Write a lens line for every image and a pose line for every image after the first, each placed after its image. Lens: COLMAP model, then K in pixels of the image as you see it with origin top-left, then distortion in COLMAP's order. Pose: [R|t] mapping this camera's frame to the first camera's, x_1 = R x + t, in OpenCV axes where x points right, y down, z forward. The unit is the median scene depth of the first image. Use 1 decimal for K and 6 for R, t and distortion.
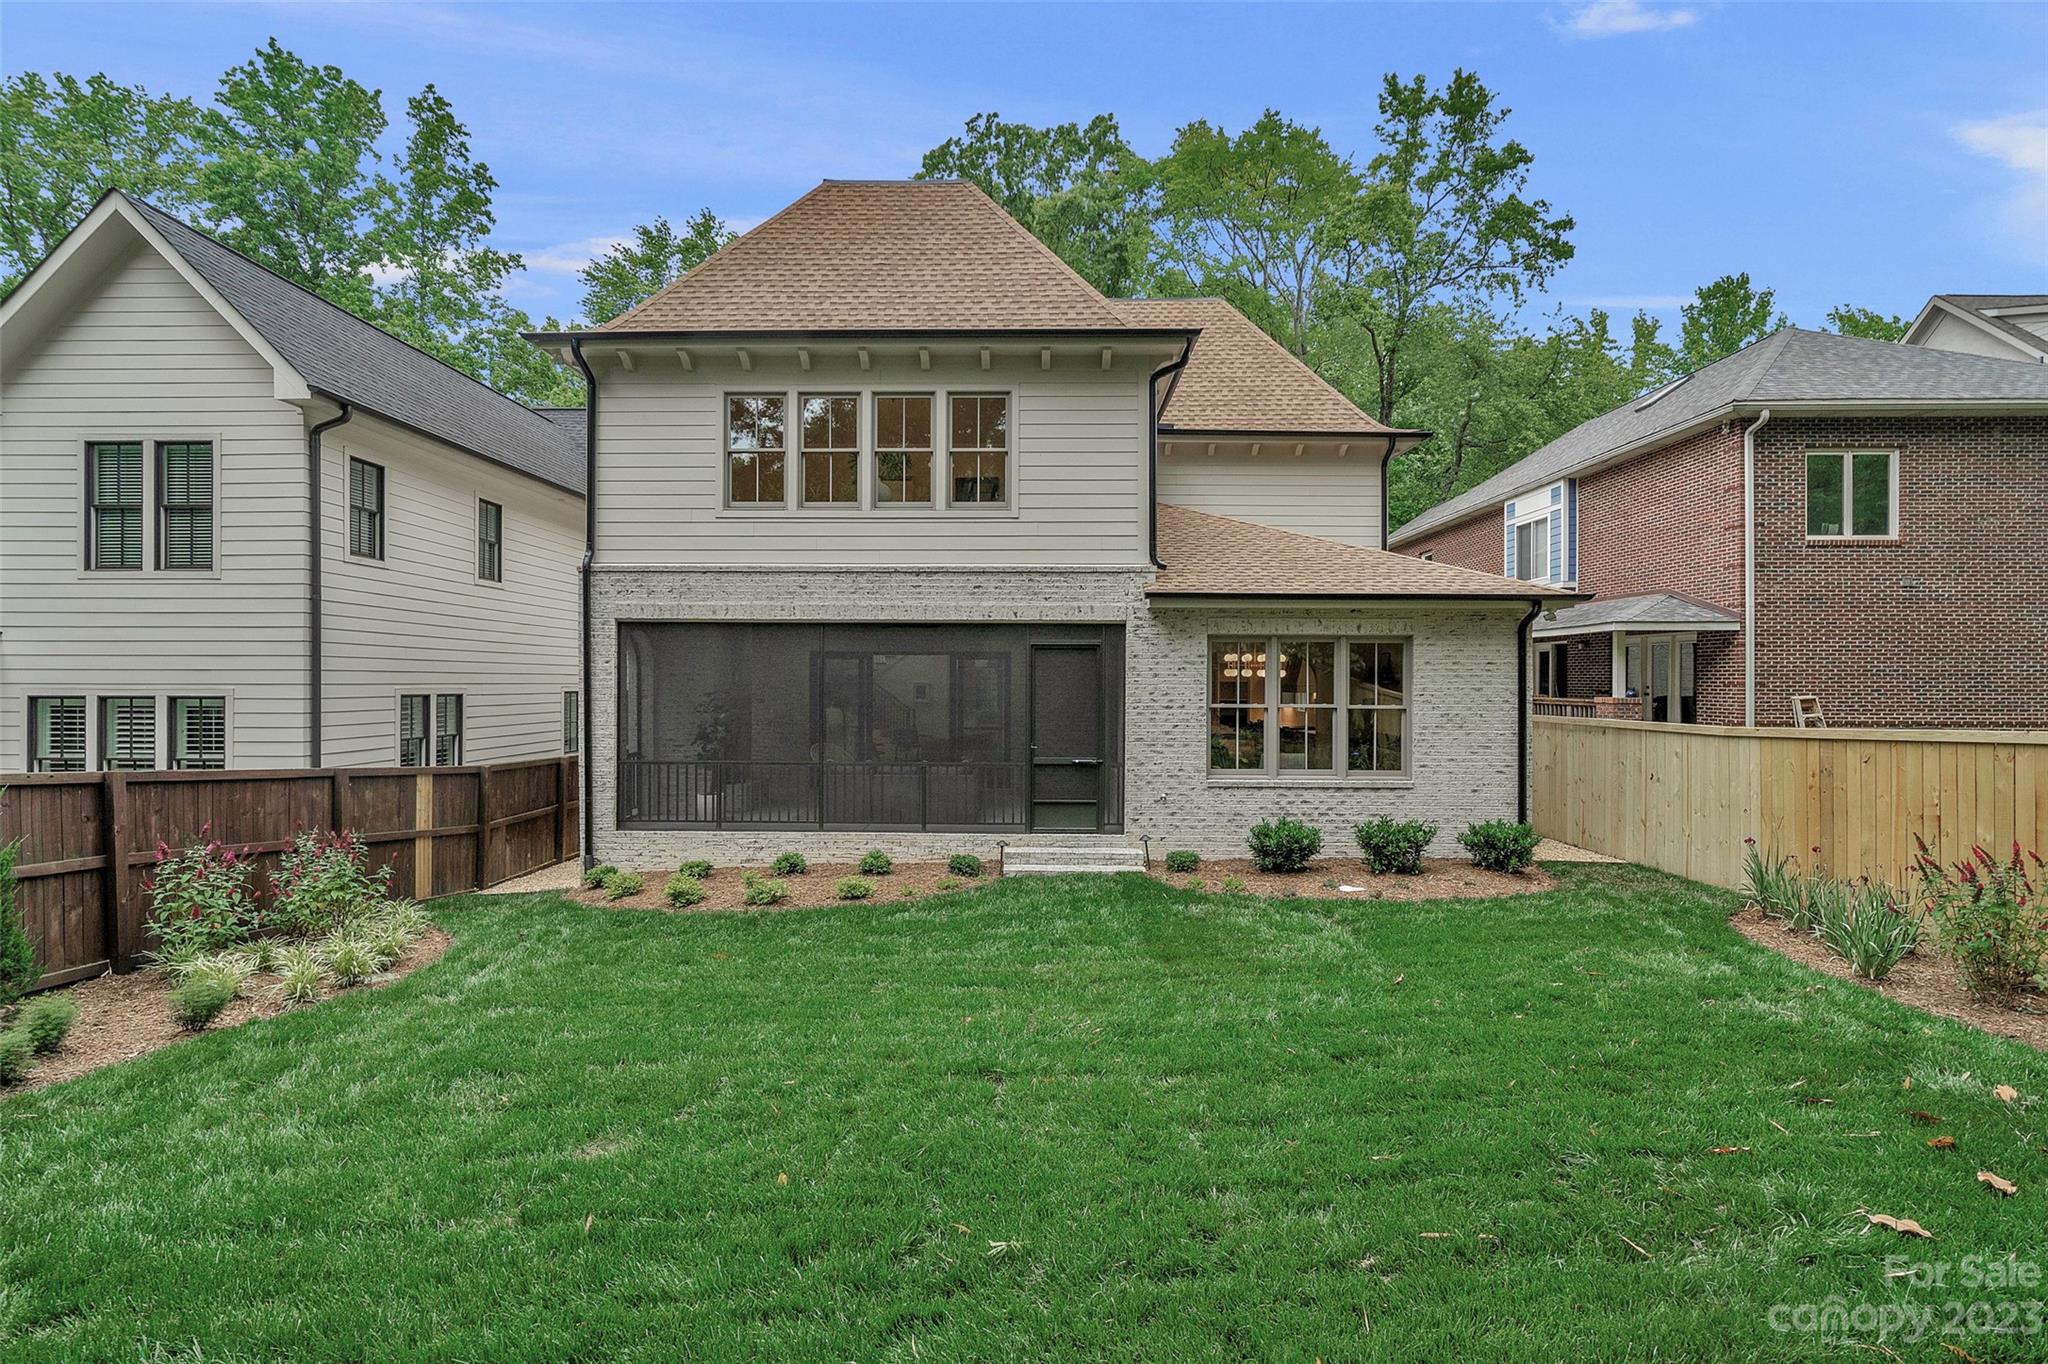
lens RADIAL K [[911.5, 0, 1022.2], [0, 911.5, 680.9], [0, 0, 1]] dist [0.003132, 0.001280]
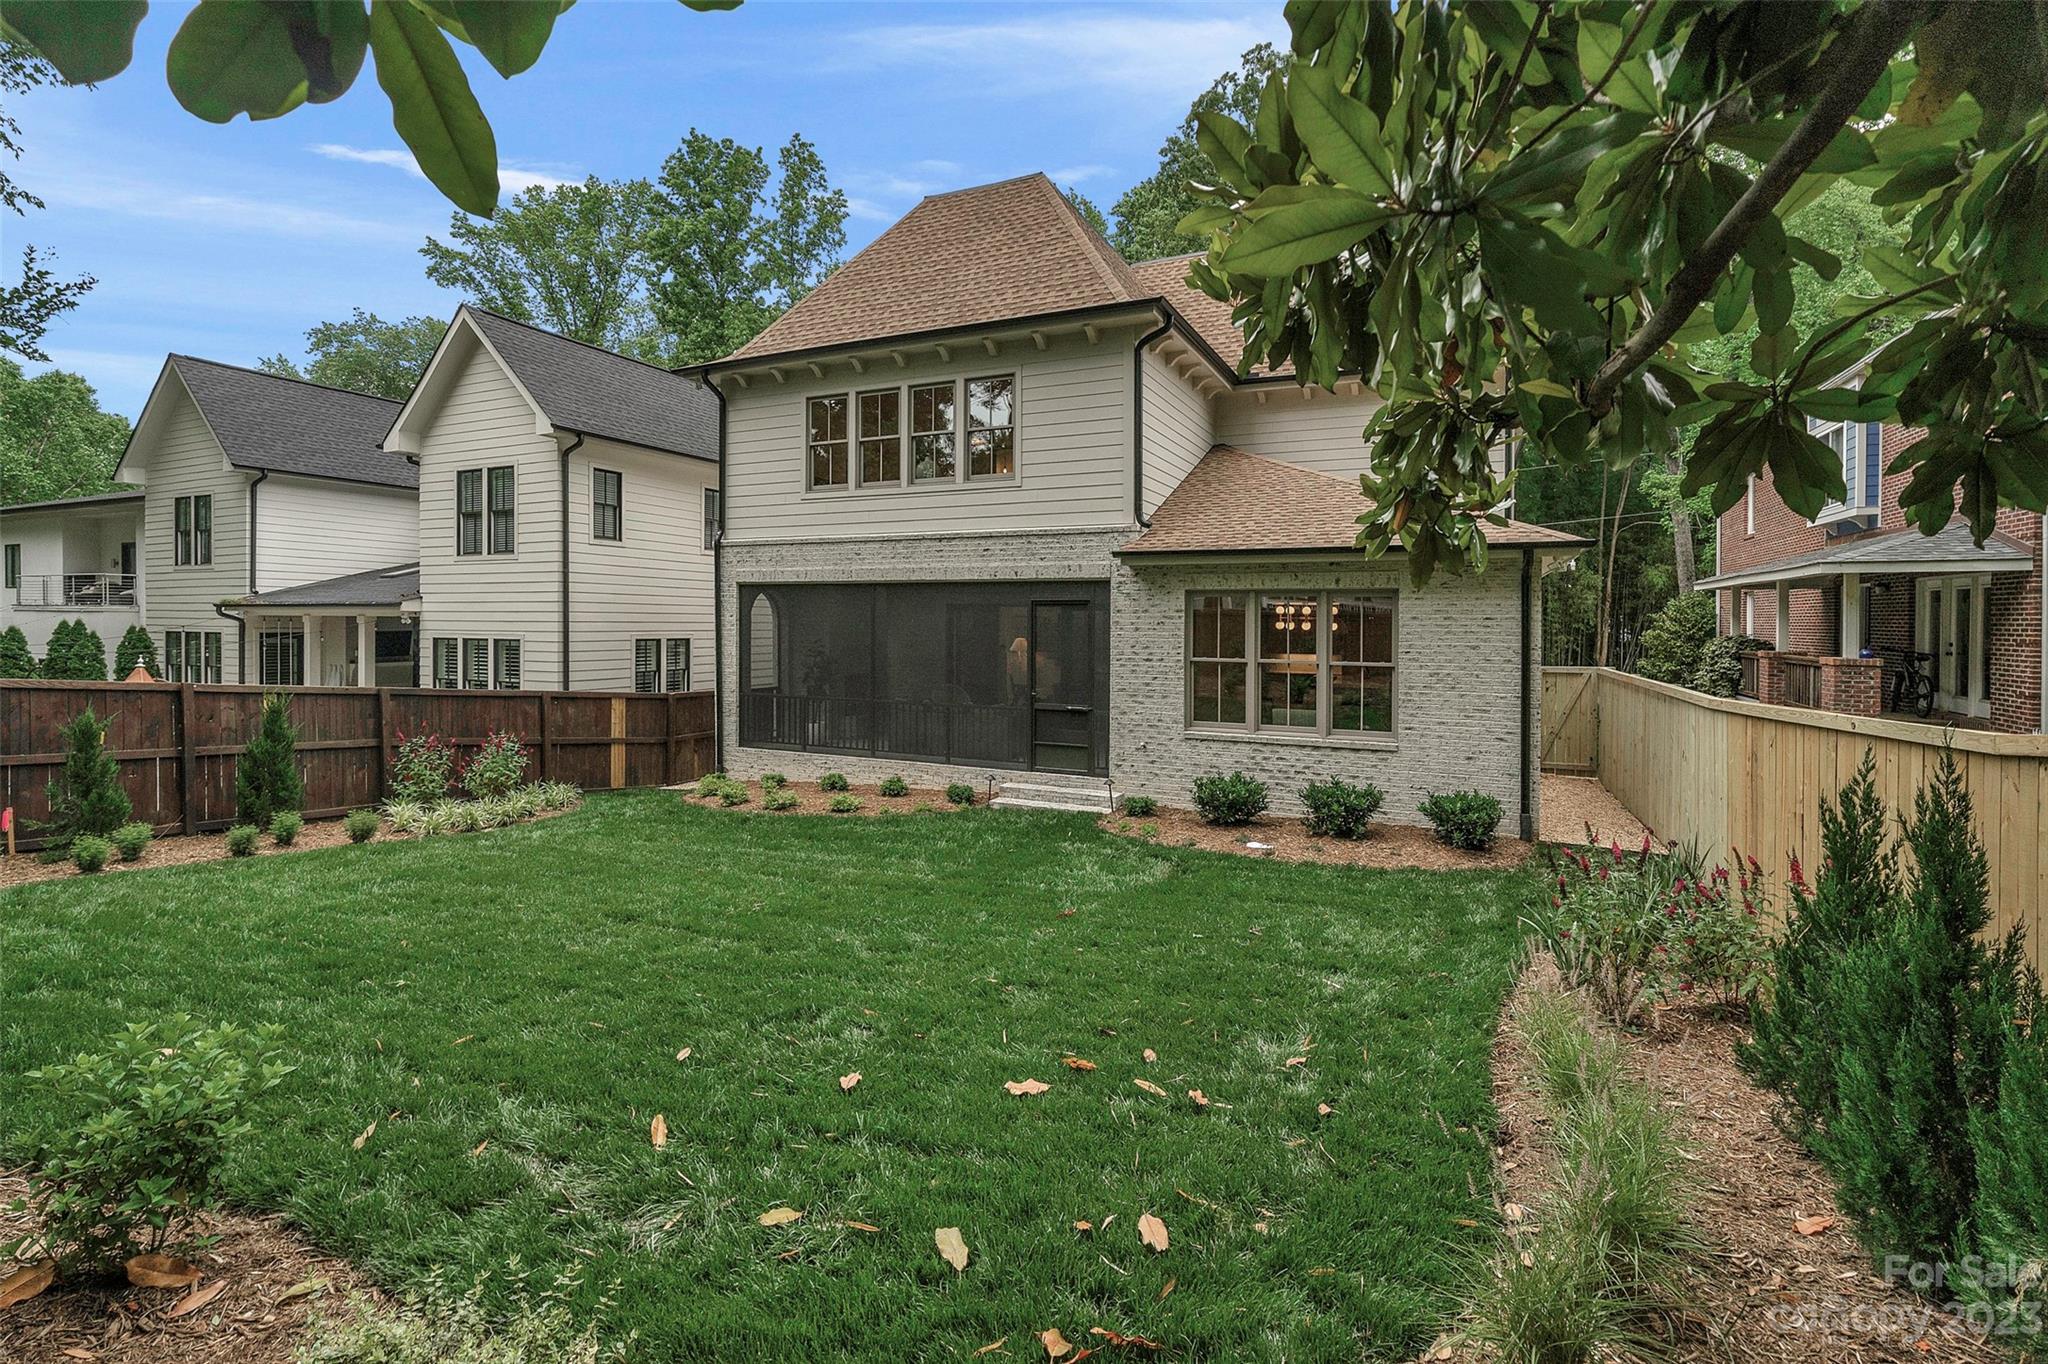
lens RADIAL K [[911.5, 0, 992.7], [0, 911.5, 629.8], [0, 0, 1]] dist [0.003132, 0.001280]
pose [[0.913656, 0.006511, -0.406437, 0.412933], [-0.004151, 0.999969, 0.006688, -0.011662], [0.406468, -0.004424, 0.913654, -0.027047]]
